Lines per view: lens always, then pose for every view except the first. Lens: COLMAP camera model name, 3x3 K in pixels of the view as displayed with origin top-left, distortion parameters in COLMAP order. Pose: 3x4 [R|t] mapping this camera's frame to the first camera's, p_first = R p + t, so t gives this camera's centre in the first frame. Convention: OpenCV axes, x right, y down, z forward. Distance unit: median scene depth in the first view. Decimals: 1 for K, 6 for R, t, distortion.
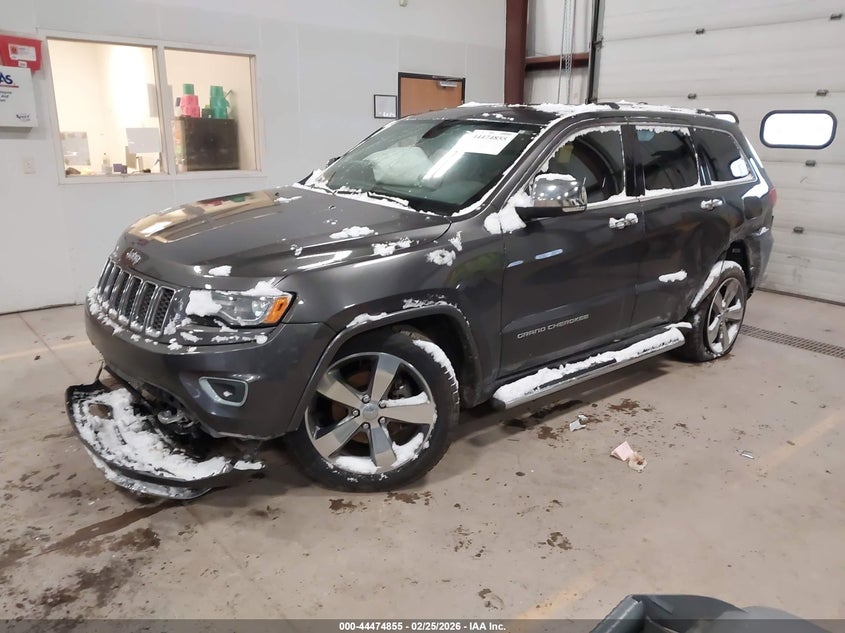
lens RADIAL K [[655.6, 0, 427.2], [0, 655.6, 315.9], [0, 0, 1]] dist [0.088277, -0.147192]
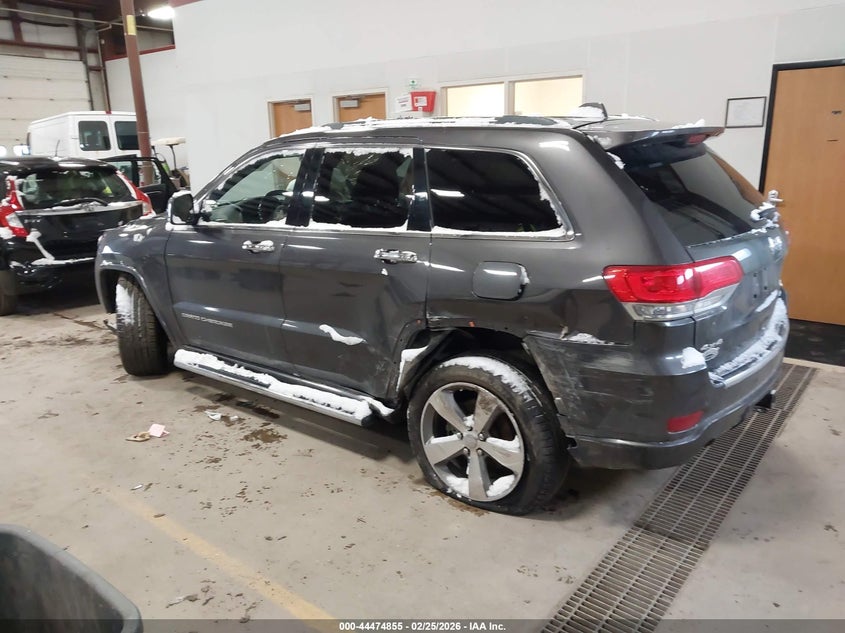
lens RADIAL K [[655.6, 0, 427.2], [0, 655.6, 315.9], [0, 0, 1]] dist [0.088277, -0.147192]
pose [[0.194166, 0.227991, -0.954107, 1.222811], [-0.241359, 0.953821, 0.178805, -0.261259], [0.950813, 0.195565, 0.240228, 0.952227]]
